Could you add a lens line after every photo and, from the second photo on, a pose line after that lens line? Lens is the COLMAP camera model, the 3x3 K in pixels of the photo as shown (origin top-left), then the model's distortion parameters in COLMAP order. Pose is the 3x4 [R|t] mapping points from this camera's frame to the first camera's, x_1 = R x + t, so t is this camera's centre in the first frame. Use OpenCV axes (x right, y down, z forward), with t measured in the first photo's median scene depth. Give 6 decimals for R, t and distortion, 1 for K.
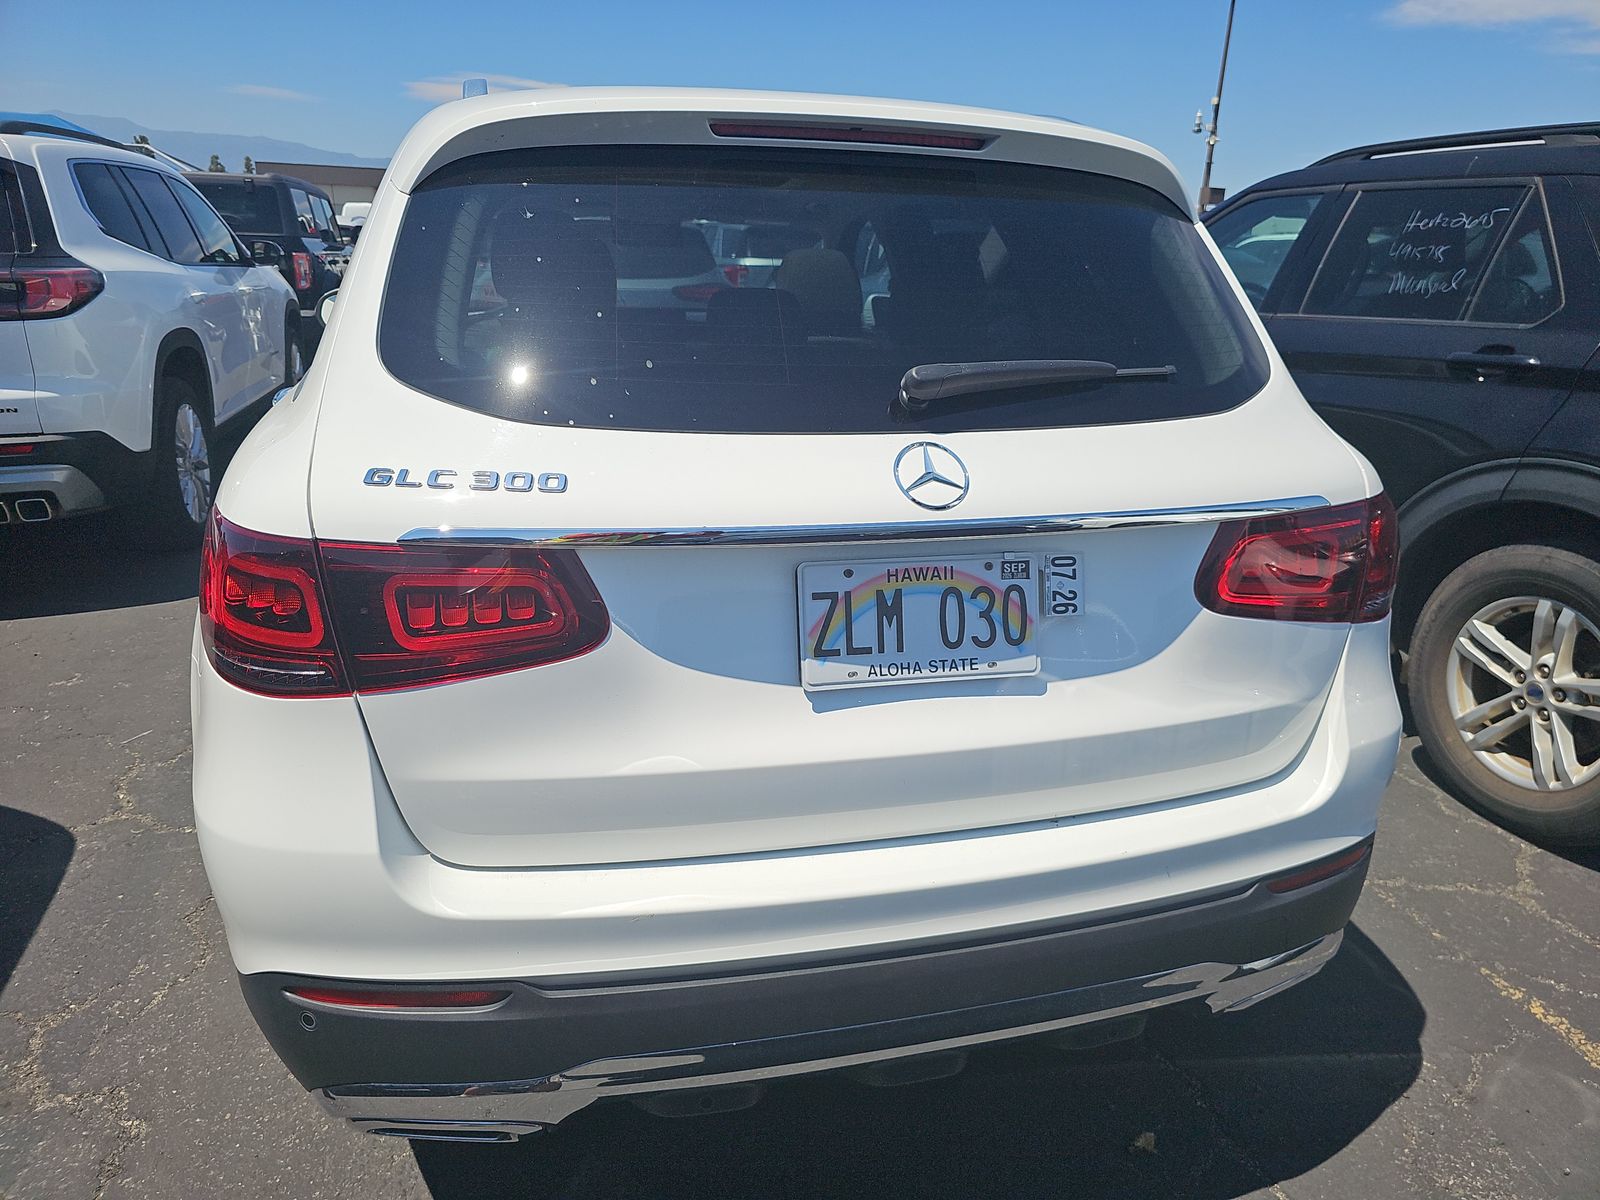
lens RADIAL K [[1080.6, 0, 826.5], [0, 1080.6, 602.3], [0, 0, 1]] dist [0.046764, -0.048593]
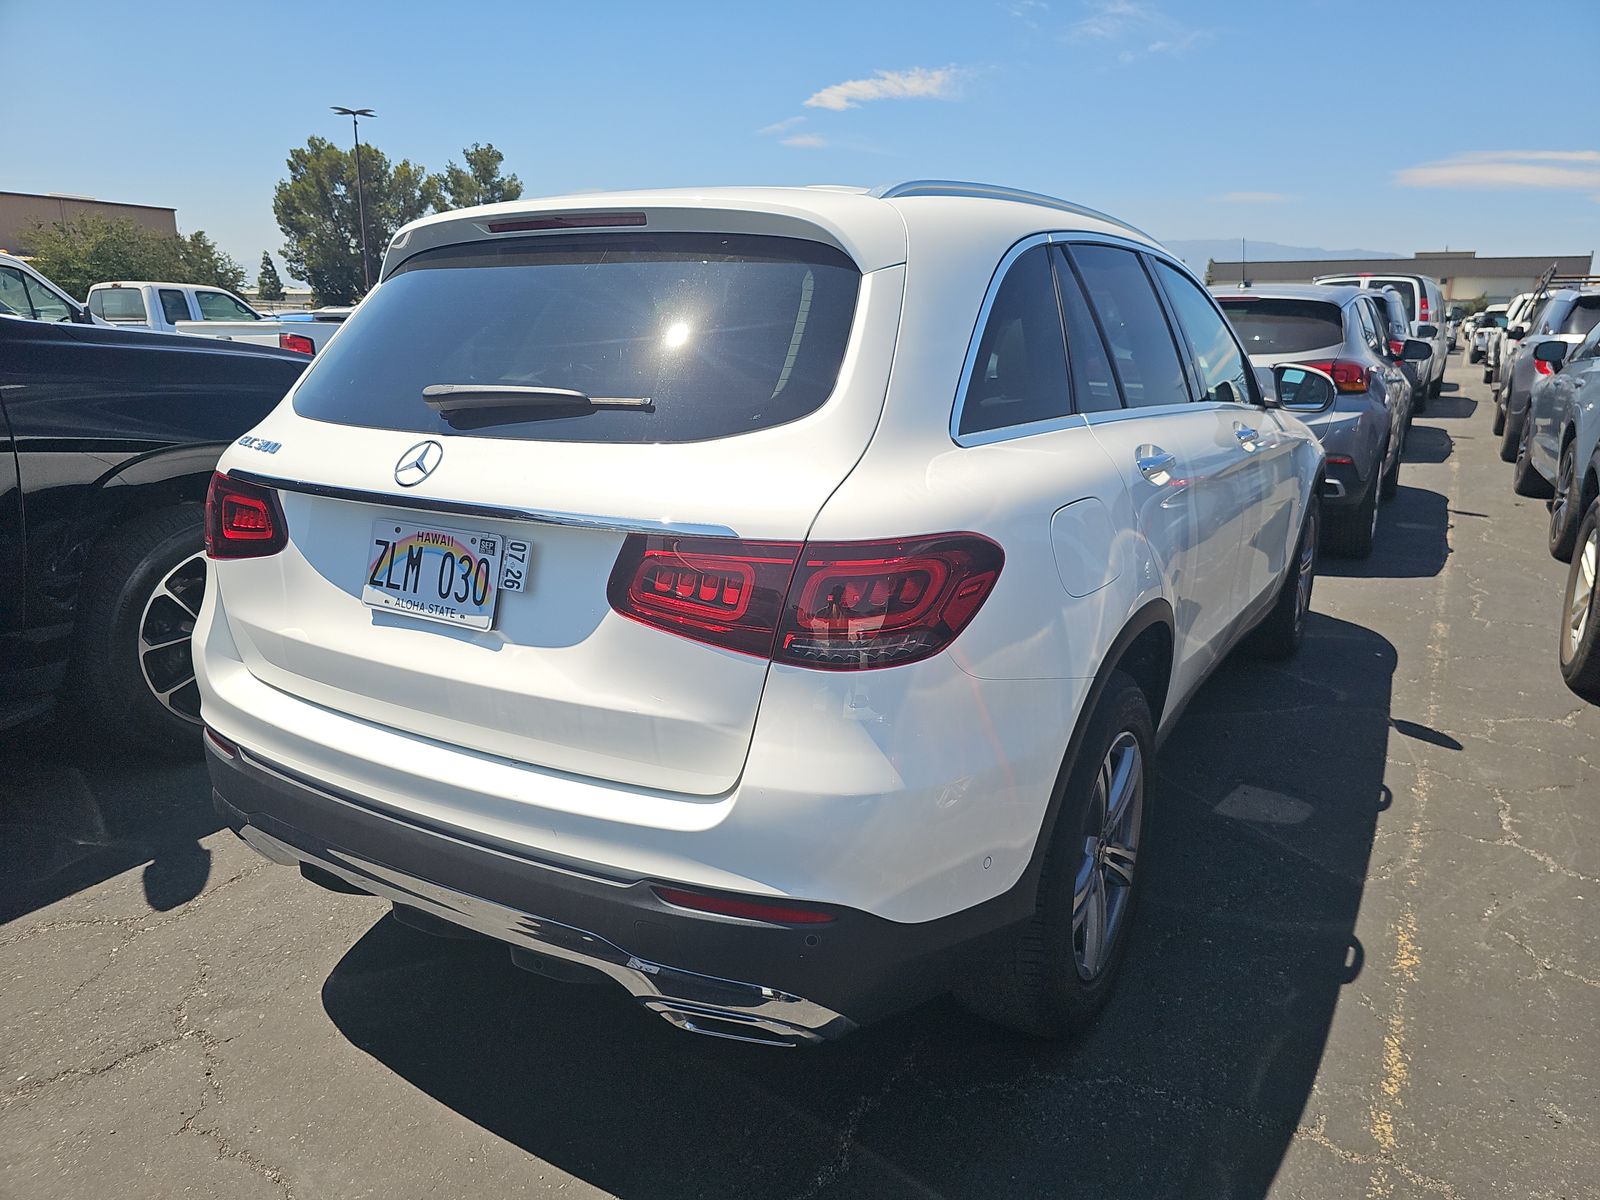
lens RADIAL K [[1080.6, 0, 826.5], [0, 1080.6, 602.3], [0, 0, 1]] dist [0.046764, -0.048593]
pose [[0.723003, 0.157299, -0.672699, 1.344861], [-0.207983, 0.978119, 0.005180, -0.056371], [0.658794, 0.136165, 0.739898, 0.328610]]
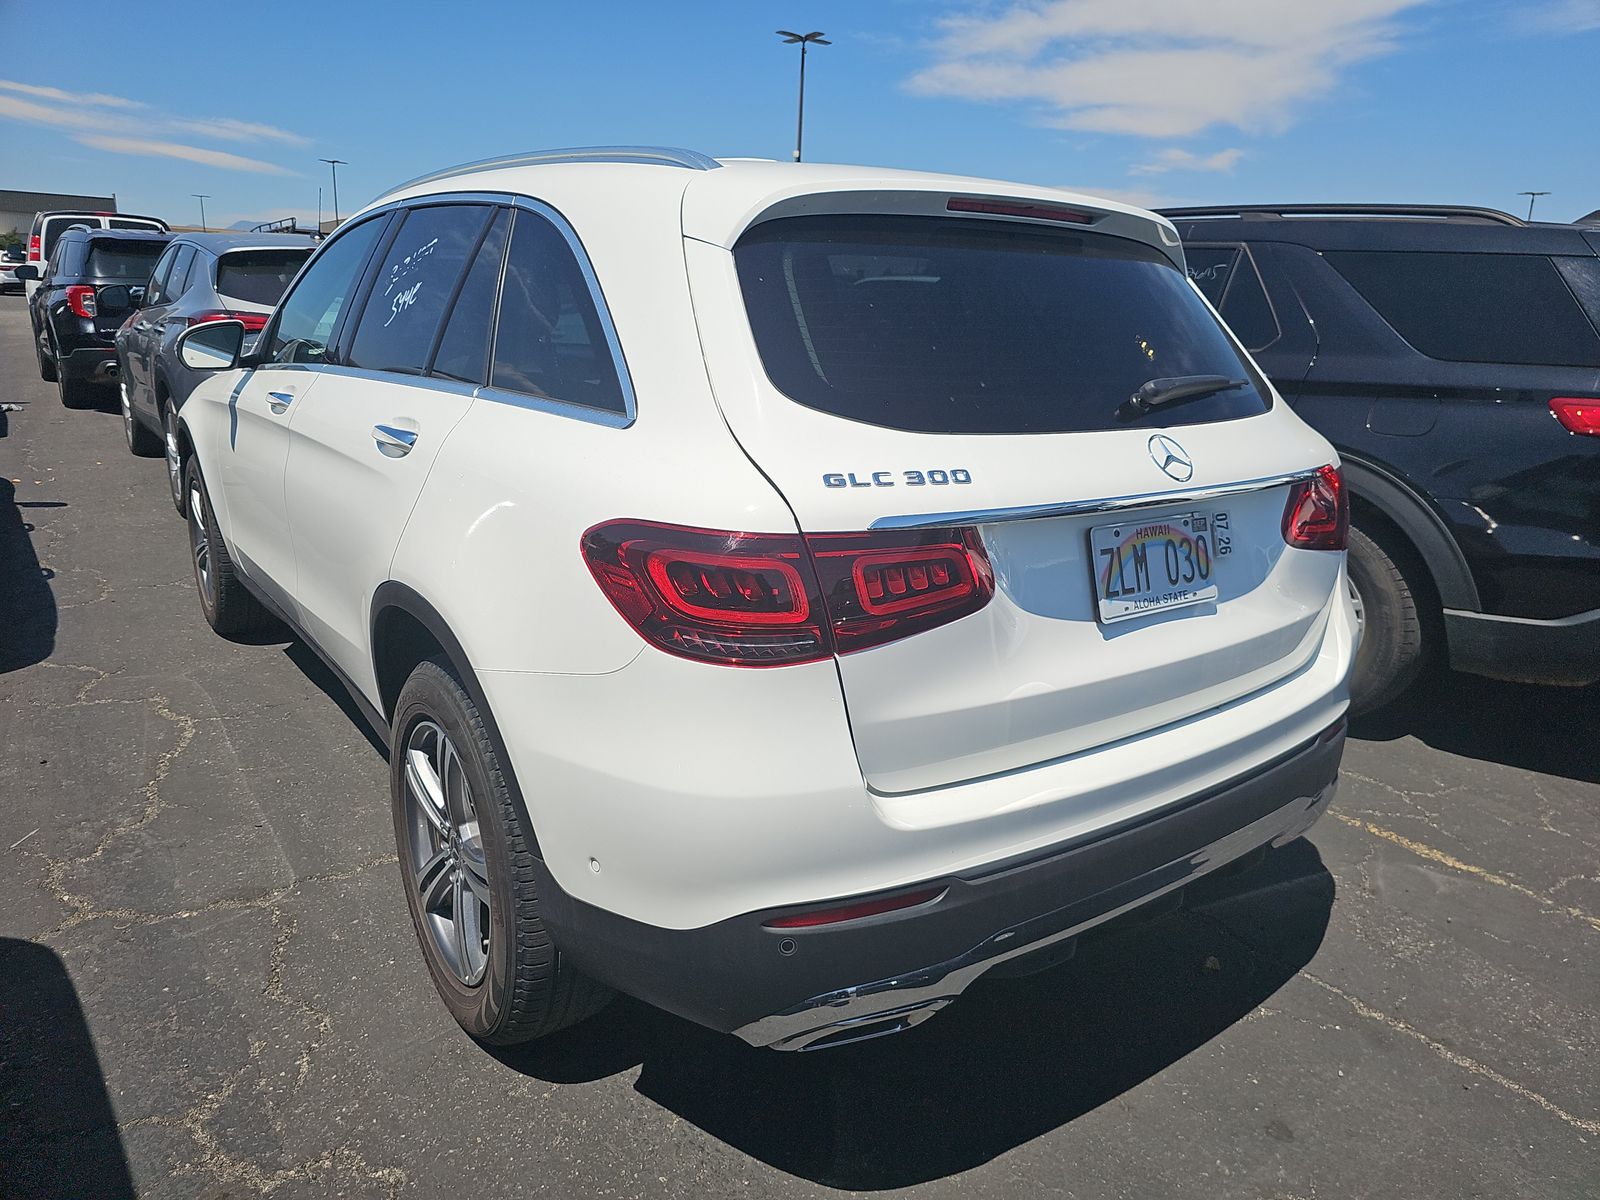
lens RADIAL K [[1102.5, 0, 804.0], [0, 1102.5, 579.6], [0, 0, 1]] dist [0.045820, -0.057492]
pose [[0.925268, -0.088755, 0.368784, -0.832565], [0.107574, 0.993722, -0.030741, 0.029304], [-0.363740, 0.068115, 0.929007, -0.132846]]
